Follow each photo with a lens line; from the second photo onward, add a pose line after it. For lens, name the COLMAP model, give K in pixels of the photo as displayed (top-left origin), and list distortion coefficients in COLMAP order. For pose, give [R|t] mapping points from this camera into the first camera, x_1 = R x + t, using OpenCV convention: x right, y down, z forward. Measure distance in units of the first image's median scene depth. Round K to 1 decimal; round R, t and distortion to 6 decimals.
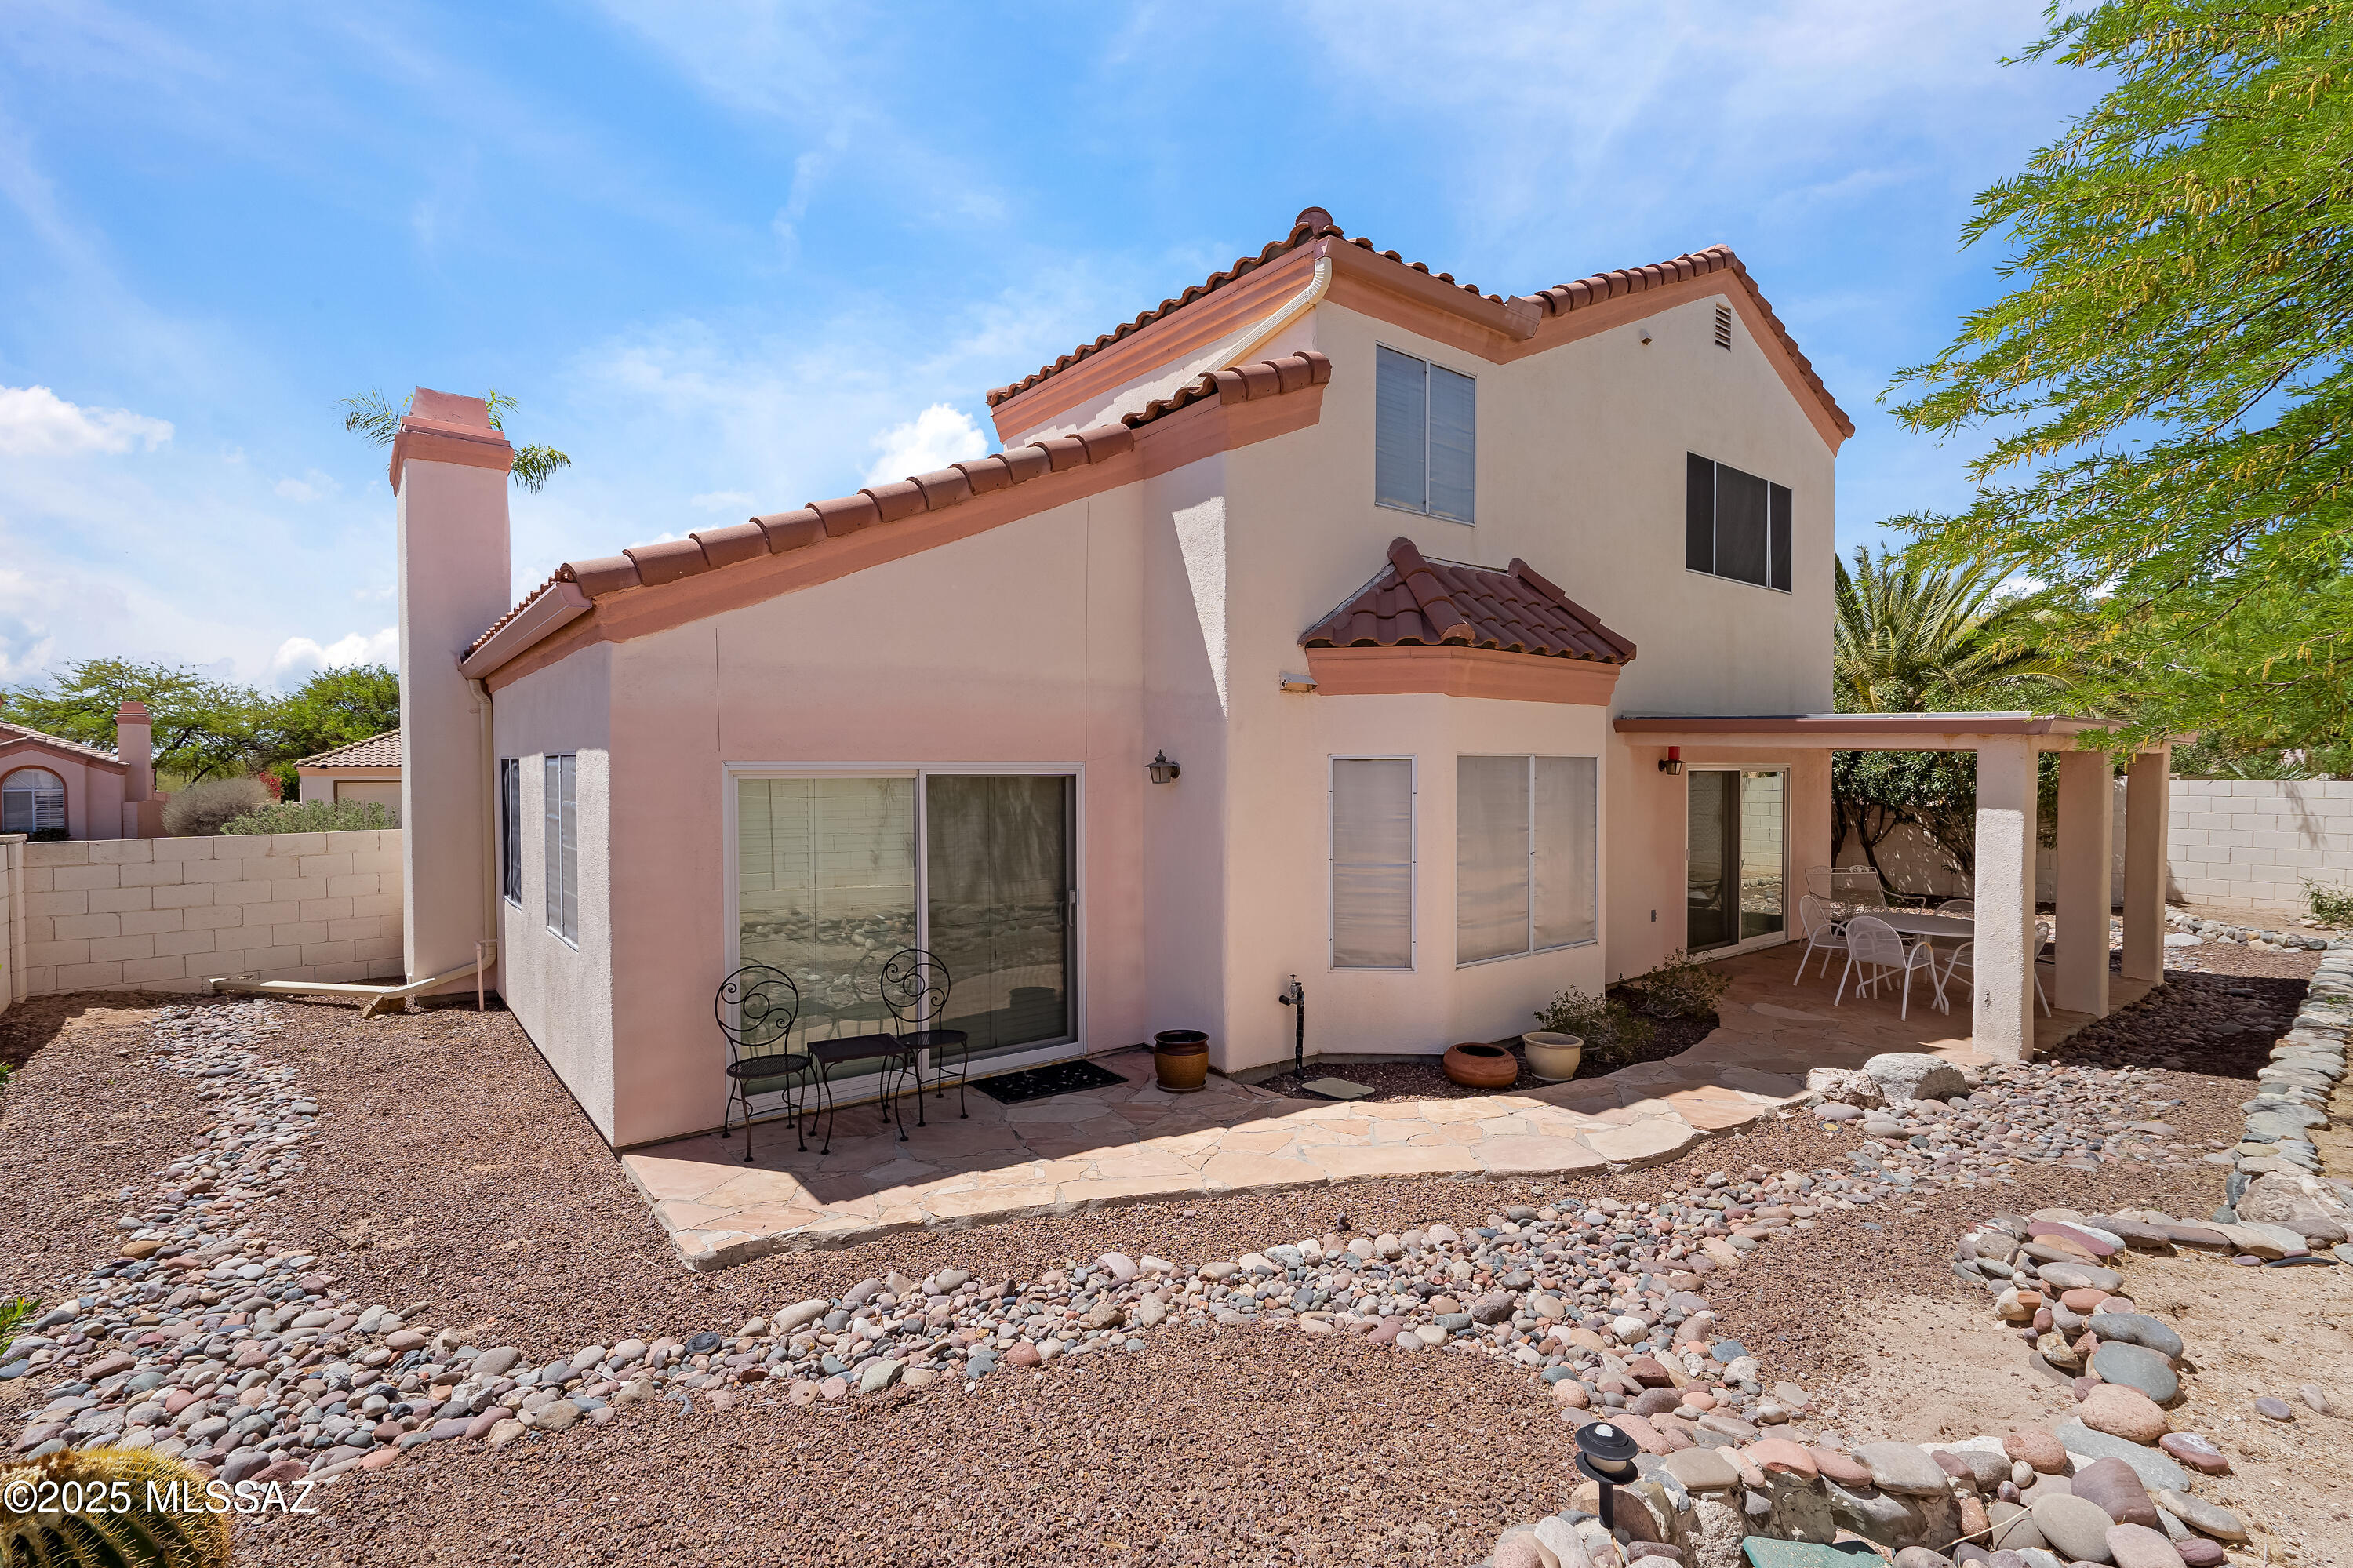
lens RADIAL K [[1093.6, 0, 1176.5], [0, 1093.6, 784.0], [0, 0, 1]] dist [0.000906, 0.000008]
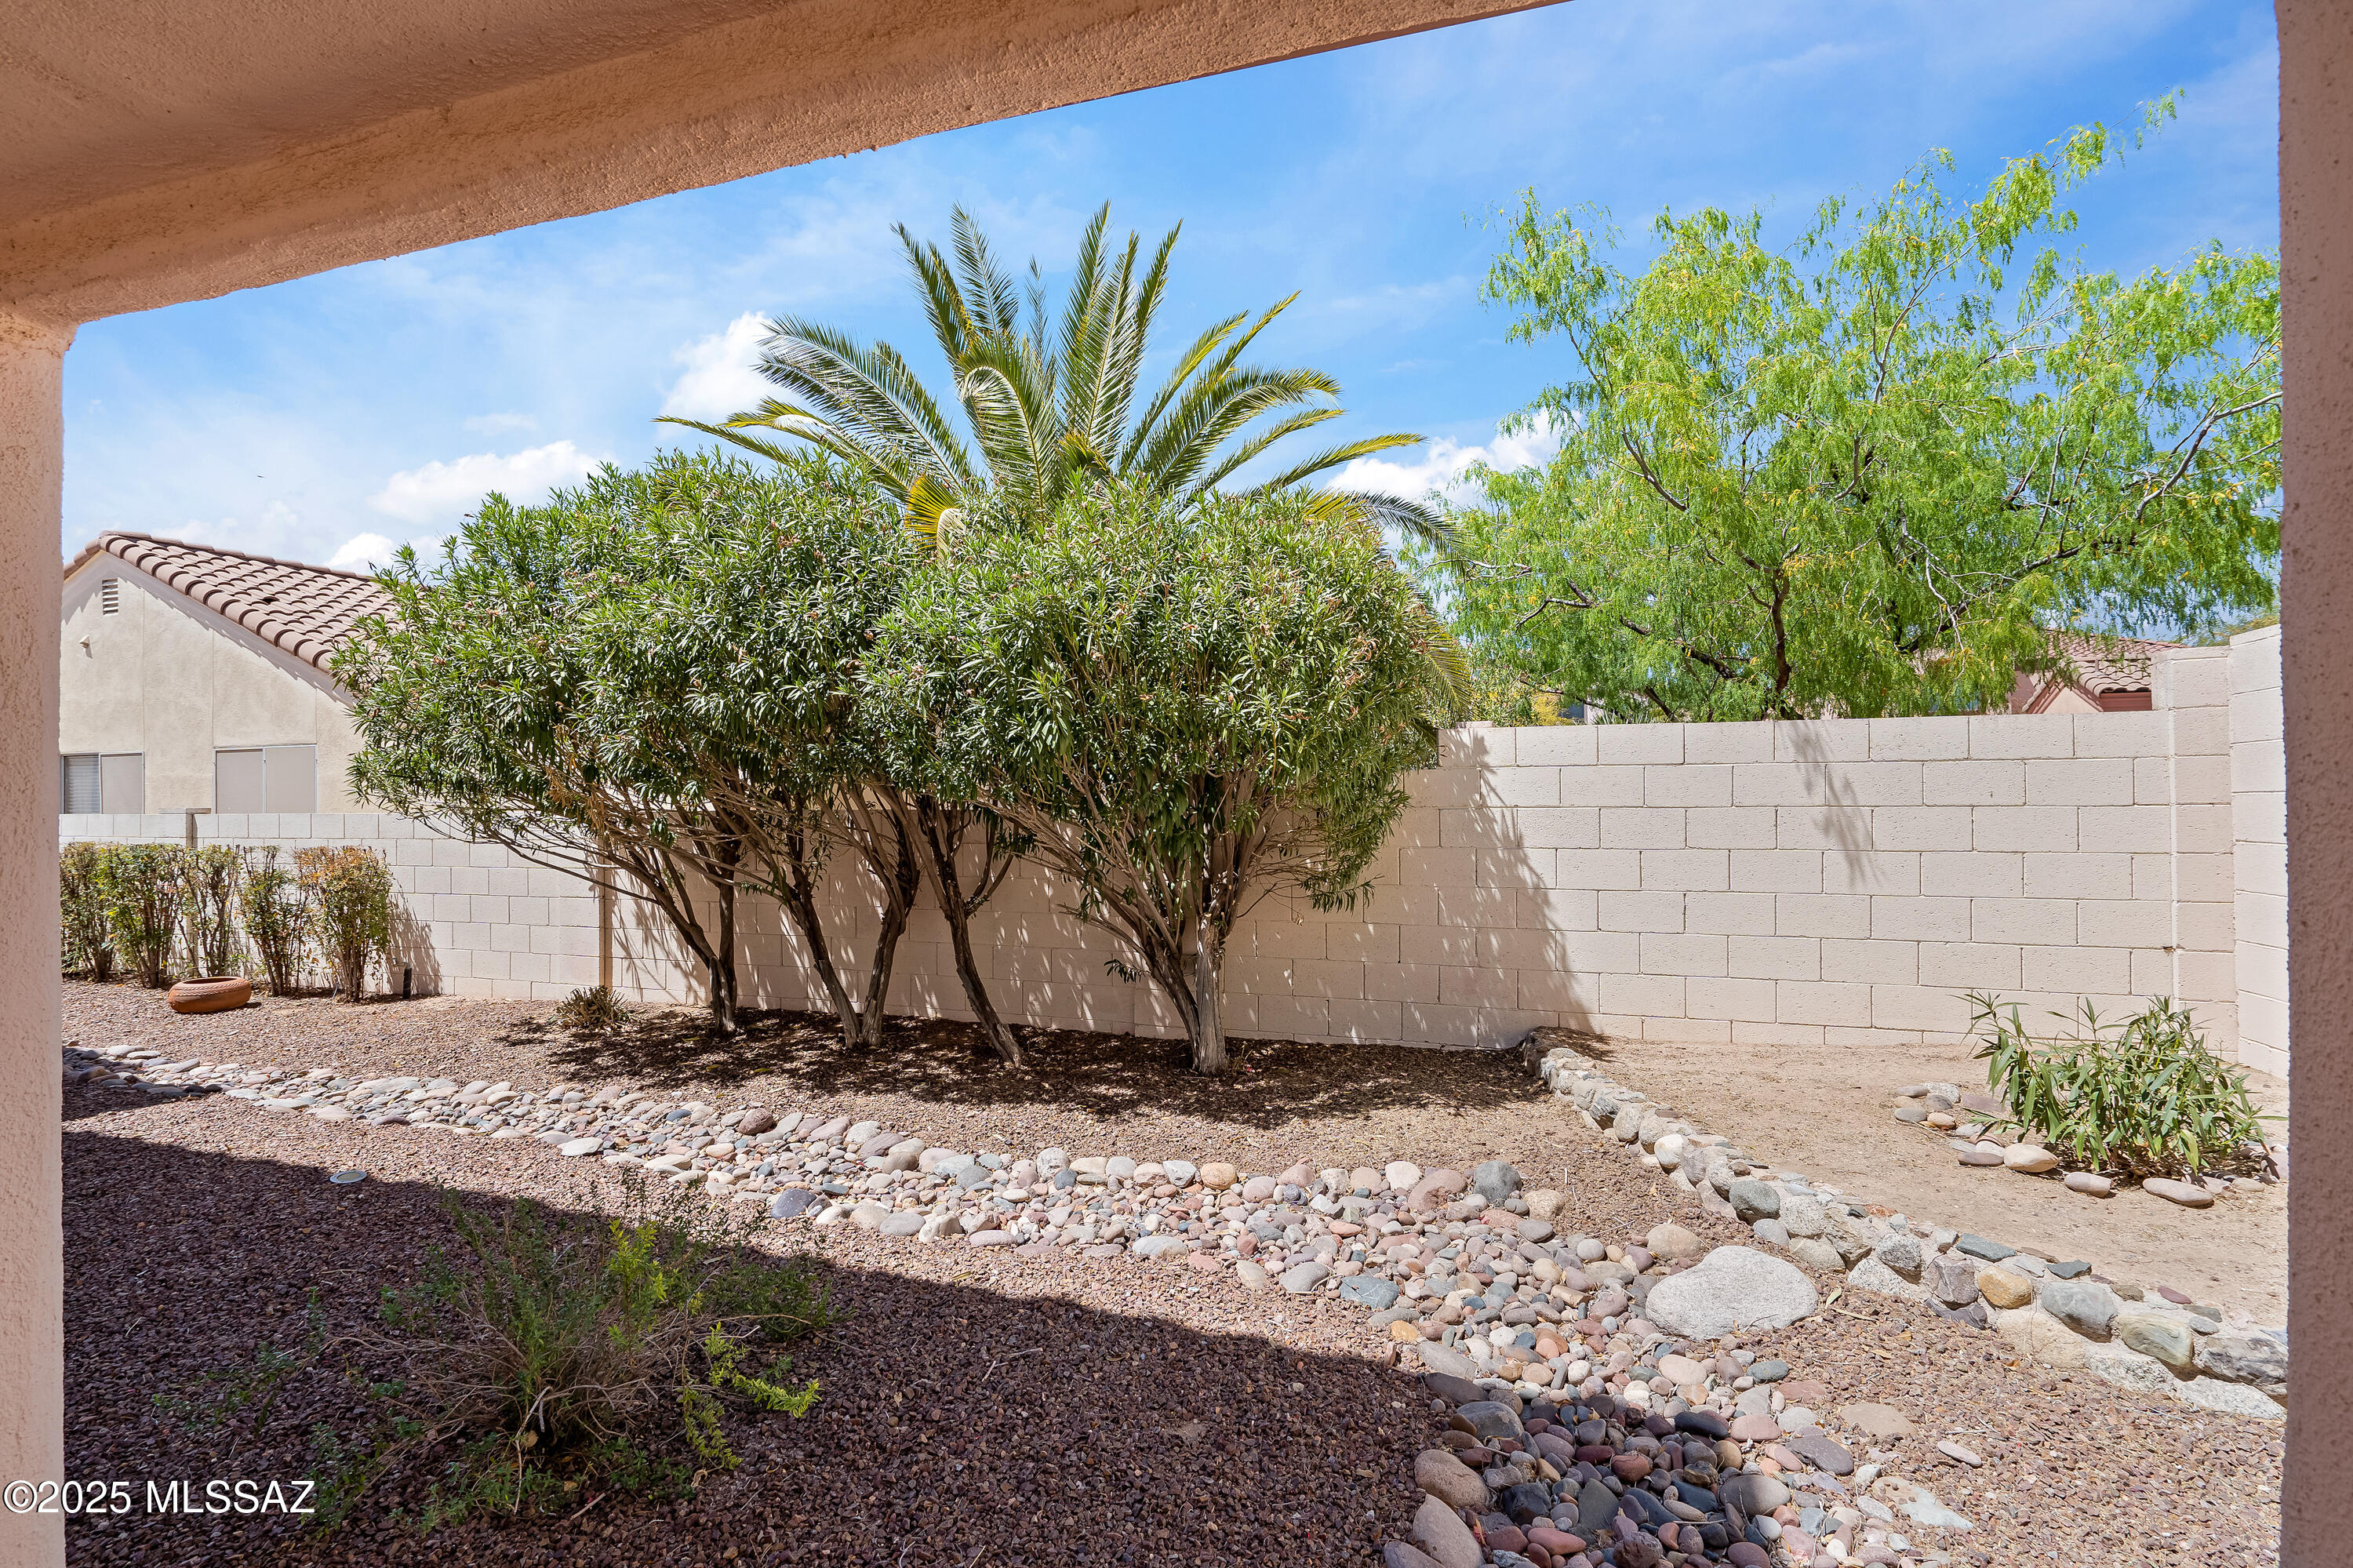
lens RADIAL K [[1093.6, 0, 1176.5], [0, 1093.6, 784.0], [0, 0, 1]] dist [0.000906, 0.000008]
pose [[0.834854, 0.001587, 0.550469, 1.097544], [0.007520, 0.999870, -0.014287, 0.049858], [-0.550420, 0.016068, 0.834733, 1.403502]]
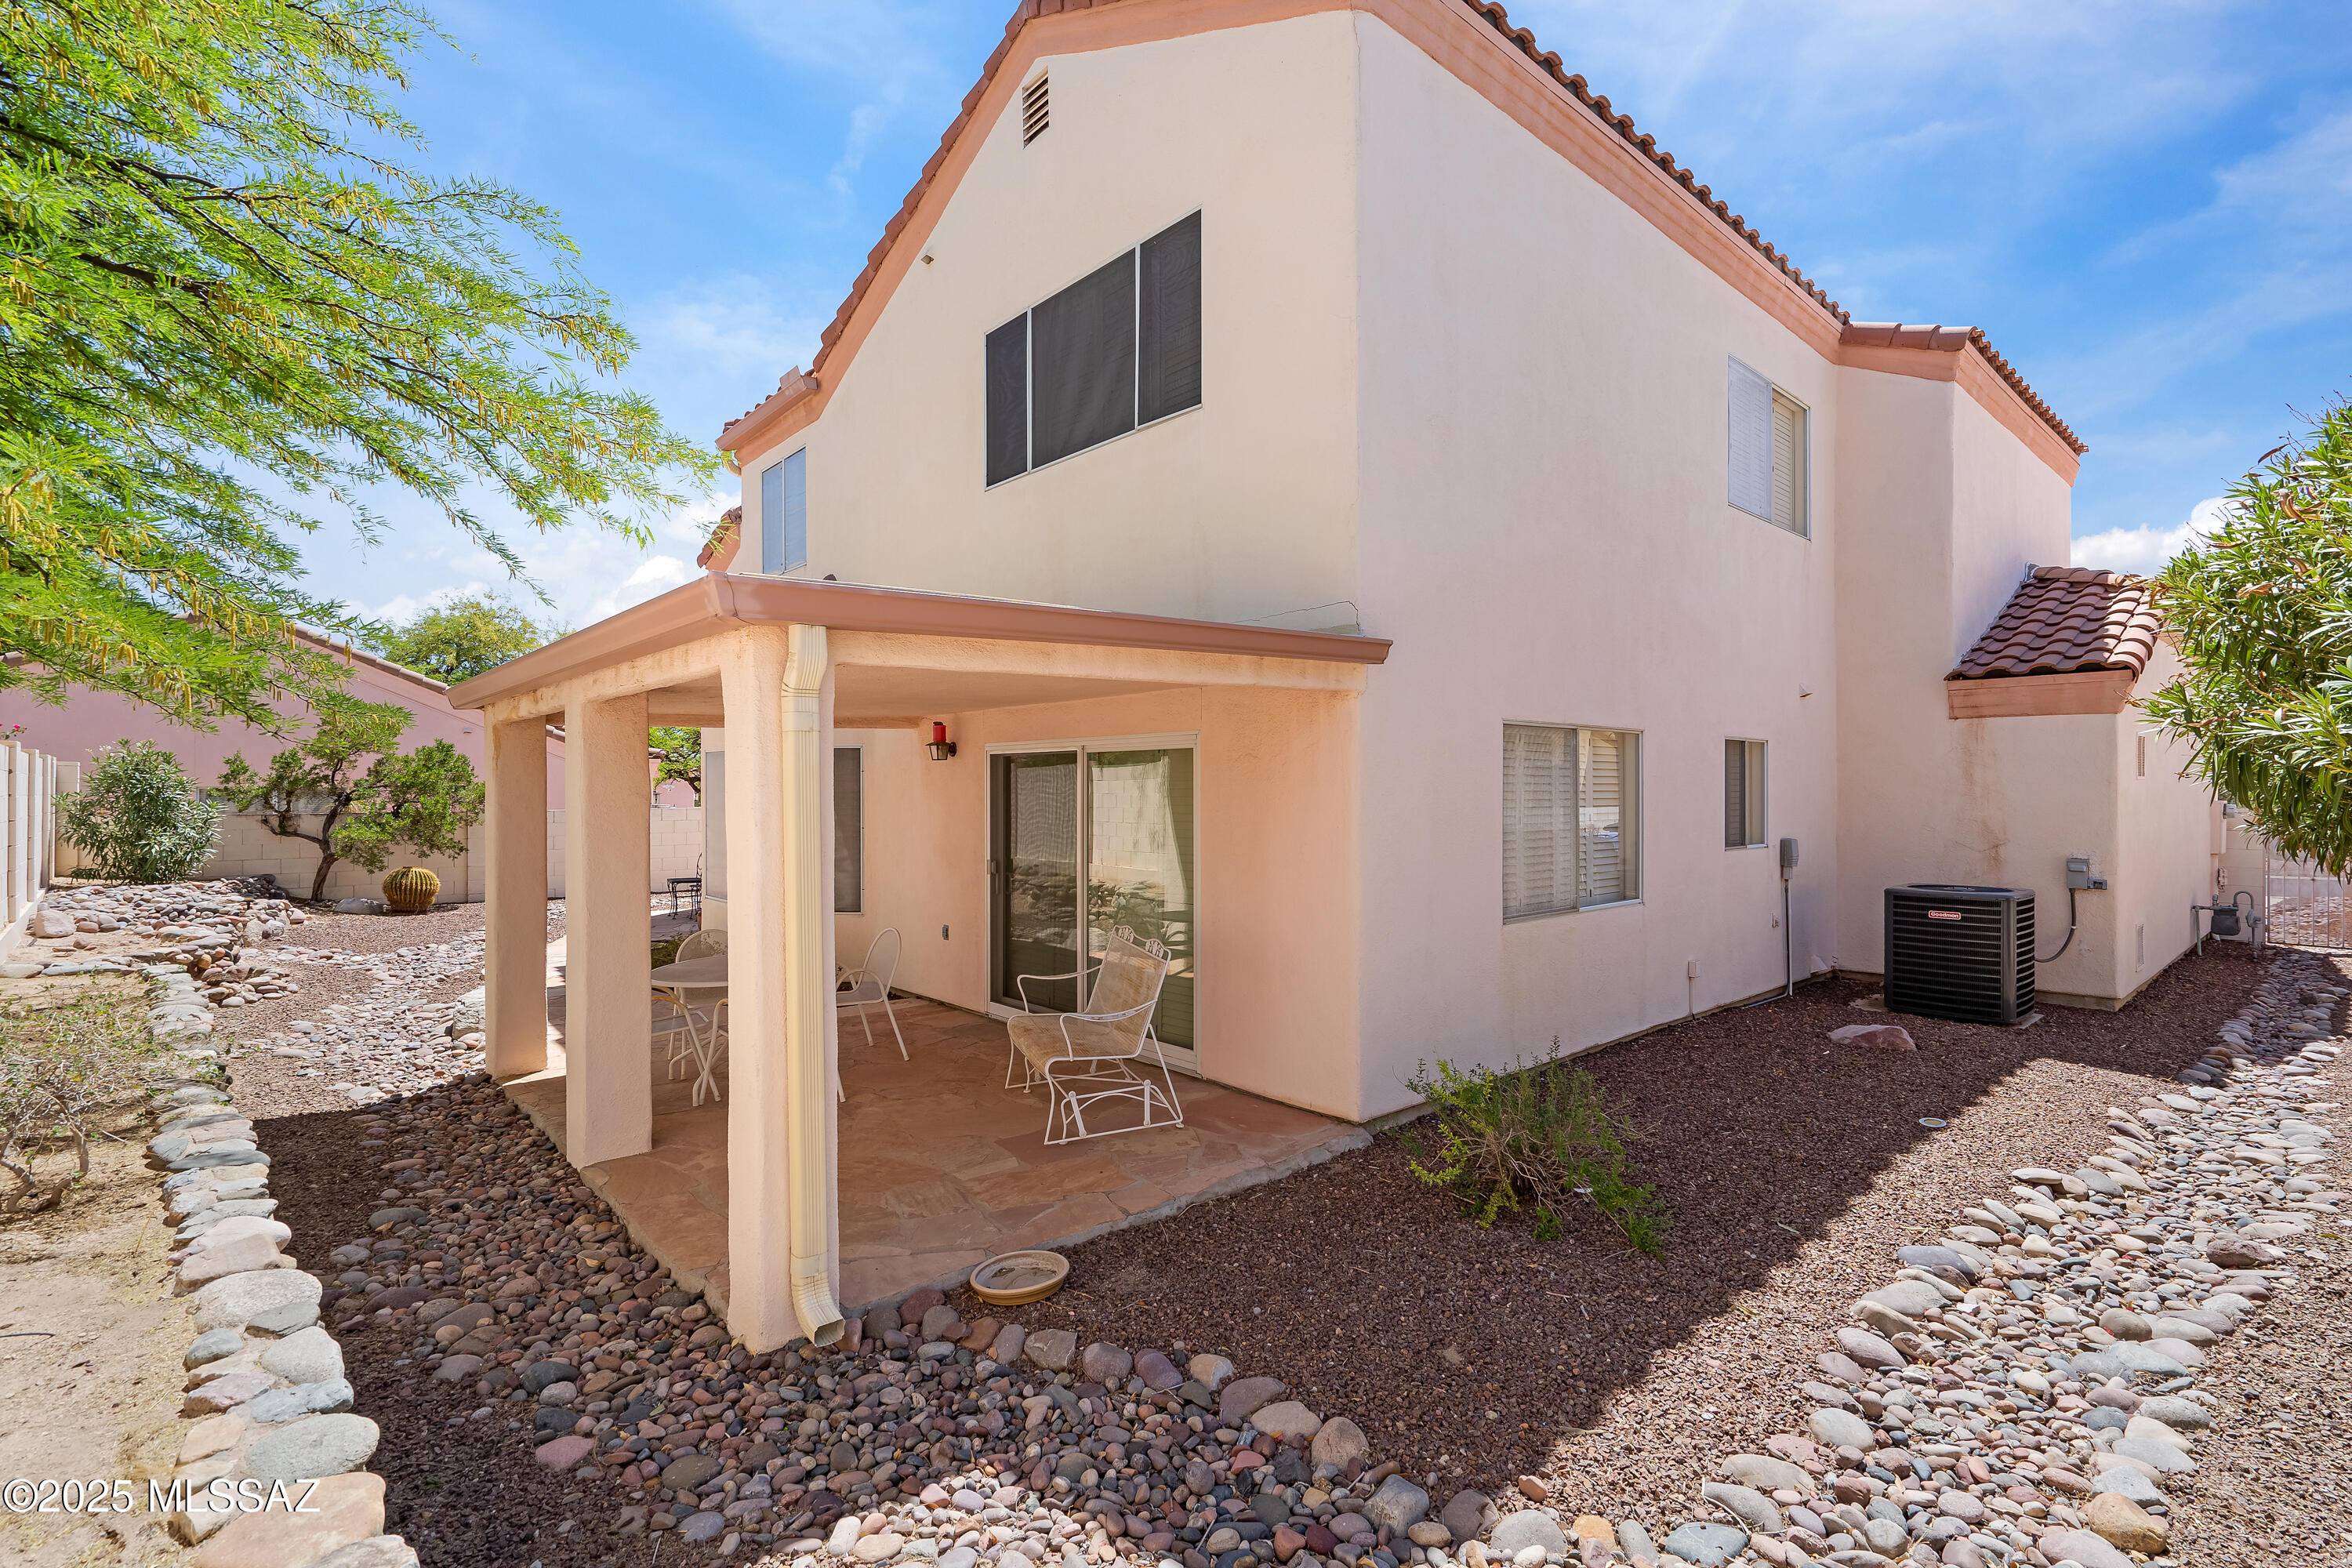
lens RADIAL K [[1081.6, 0, 1187.7], [0, 1081.6, 793.6], [0, 0, 1]] dist [0.000416, 0.000073]
pose [[0.066085, 0.003387, -0.997808, 1.778133], [-0.010135, 0.999945, 0.002723, 0.022411], [0.997763, 0.009933, 0.066116, 1.571705]]
